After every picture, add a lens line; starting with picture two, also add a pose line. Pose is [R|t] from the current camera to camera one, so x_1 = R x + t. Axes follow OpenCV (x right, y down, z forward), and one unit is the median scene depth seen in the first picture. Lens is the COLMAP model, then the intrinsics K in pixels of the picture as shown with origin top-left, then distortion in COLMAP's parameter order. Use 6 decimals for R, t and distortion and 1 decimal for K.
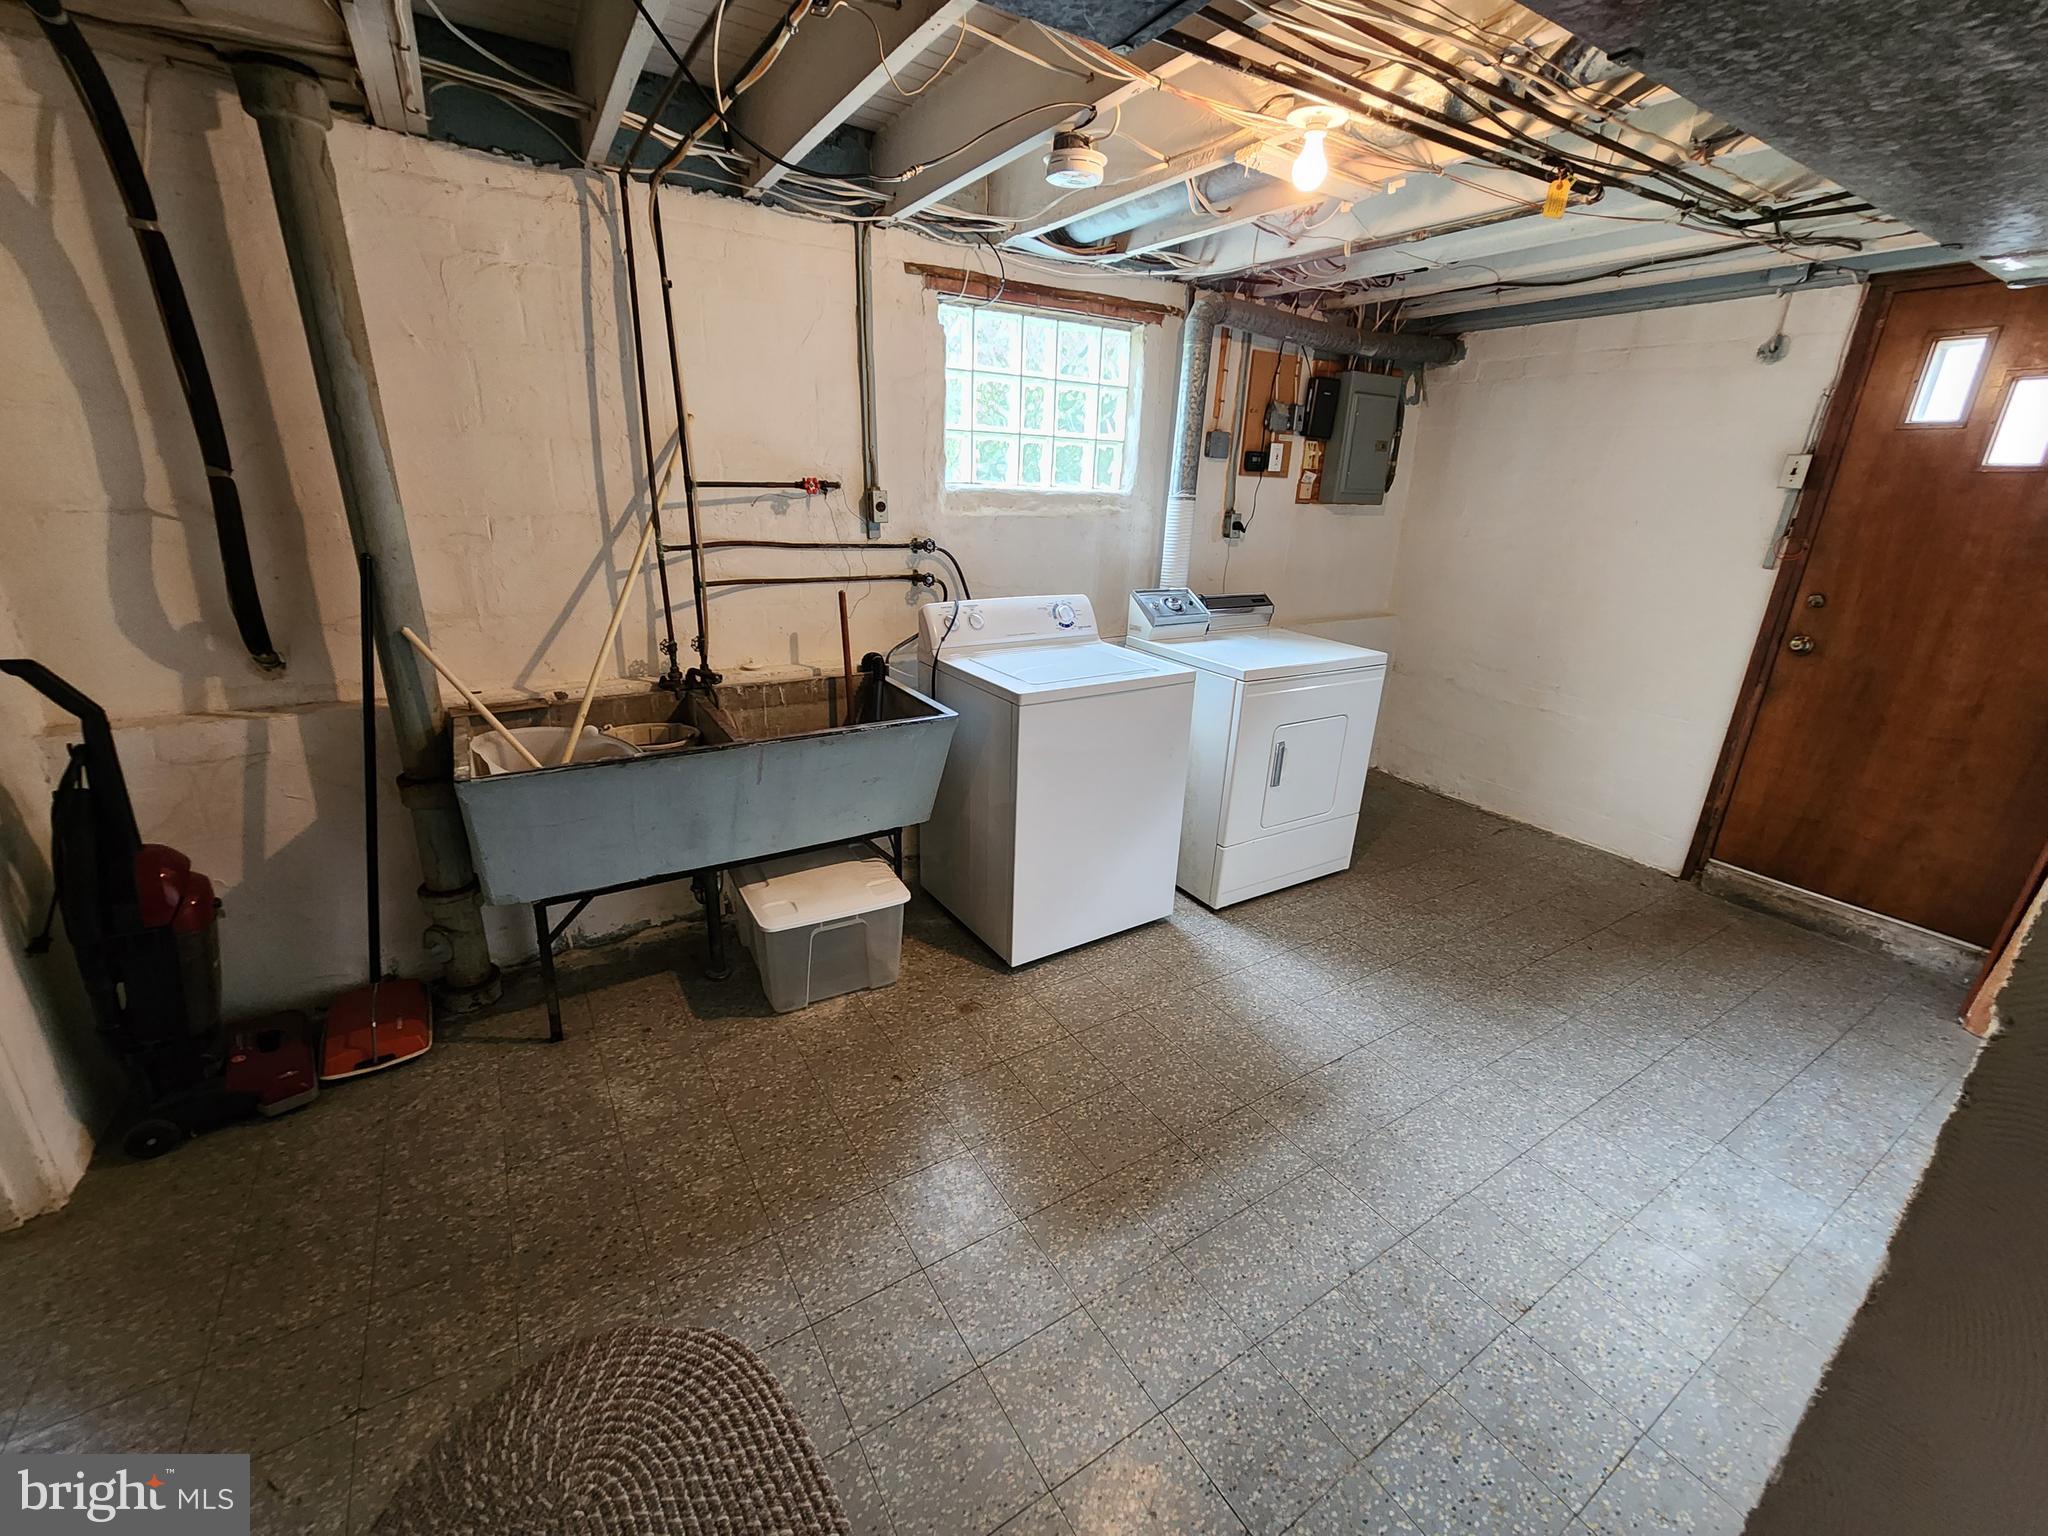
lens RADIAL K [[855.8, 0, 1035.2], [0, 855.8, 767.5], [0, 0, 1]] dist [0.002646, 0.000265]
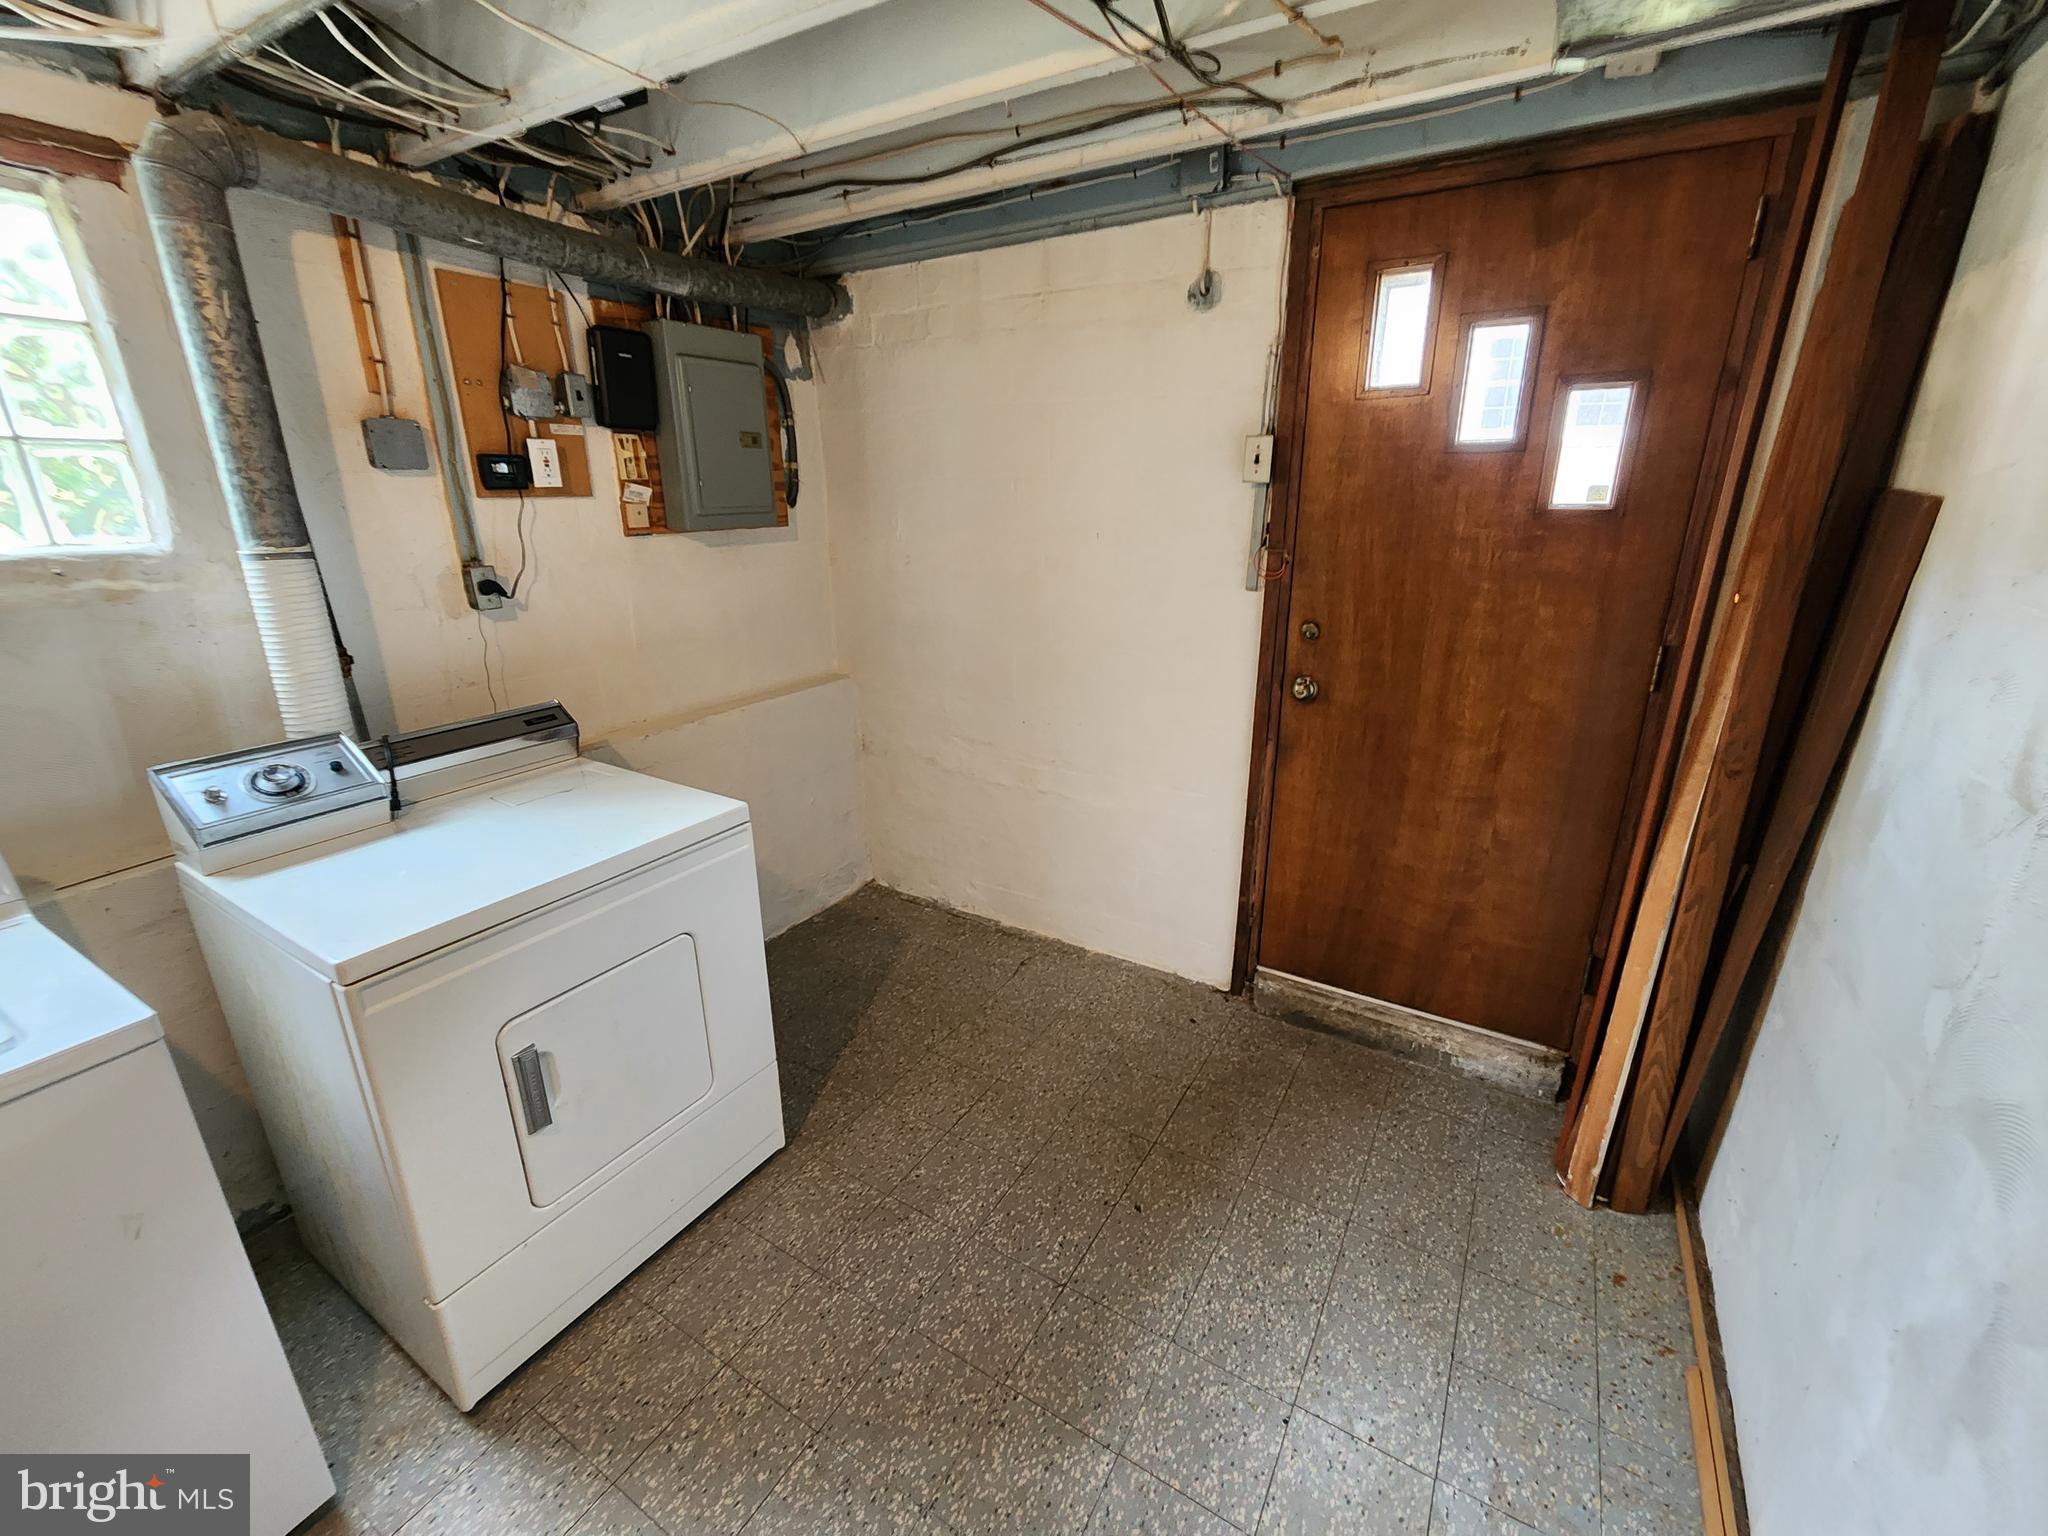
lens RADIAL K [[856.3, 0, 1033.7], [0, 856.3, 768.7], [0, 0, 1]] dist [-0.002602, 0.000408]
pose [[0.892245, -0.181894, 0.413295, 0.346587], [0.183303, 0.982374, 0.036625, -0.139925], [-0.412672, 0.043080, 0.909860, 0.404477]]
